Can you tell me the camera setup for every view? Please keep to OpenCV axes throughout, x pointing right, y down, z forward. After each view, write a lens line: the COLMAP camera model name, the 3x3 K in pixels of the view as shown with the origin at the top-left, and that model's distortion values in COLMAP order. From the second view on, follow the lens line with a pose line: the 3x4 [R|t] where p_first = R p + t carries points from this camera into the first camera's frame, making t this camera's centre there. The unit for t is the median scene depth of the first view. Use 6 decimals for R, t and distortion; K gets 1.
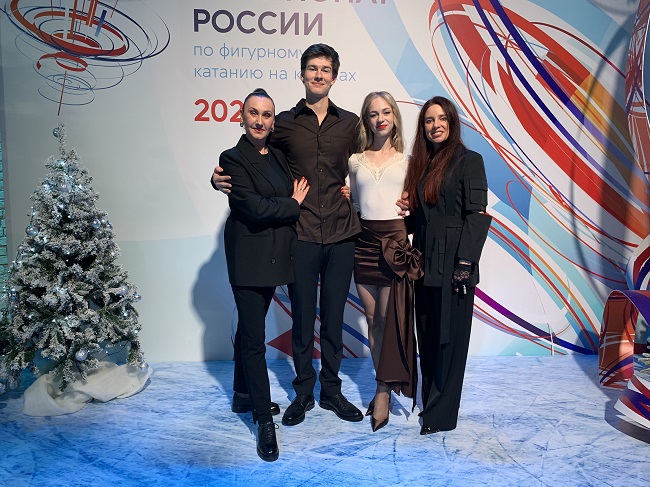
lens RADIAL K [[494.4, 0, 322.3], [0, 494.4, 239.7], [0, 0, 1]] dist [0.019489, -0.015928]
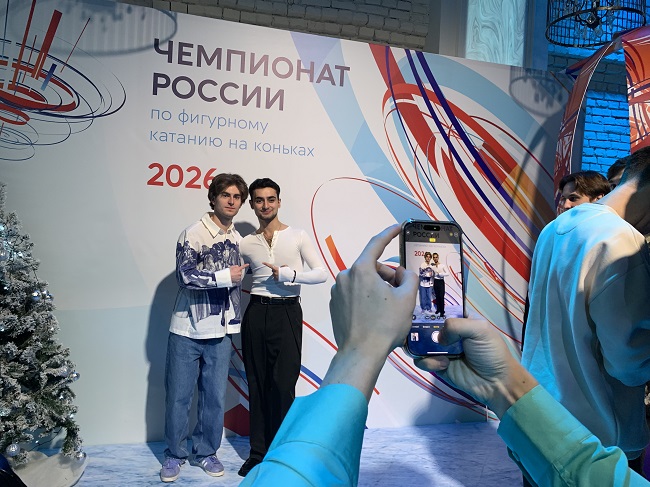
lens RADIAL K [[494.4, 0, 330.5], [0, 494.4, 246.7], [0, 0, 1]] dist [0.019489, -0.015928]
pose [[0.978808, 0.036214, 0.201552, -0.100043], [-0.019006, 0.996056, -0.086669, -0.044517], [-0.203896, 0.081001, 0.975636, 0.004408]]
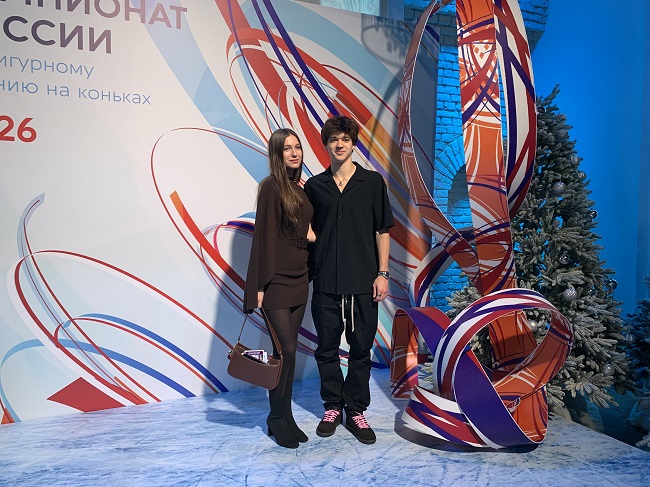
lens RADIAL K [[494.4, 0, 321.3], [0, 494.4, 237.9], [0, 0, 1]] dist [0.019489, -0.015928]
pose [[0.936579, -0.015861, 0.350096, 0.037174], [0.035696, 0.998097, -0.050276, -0.006935], [-0.348633, 0.059585, 0.935364, 0.014659]]
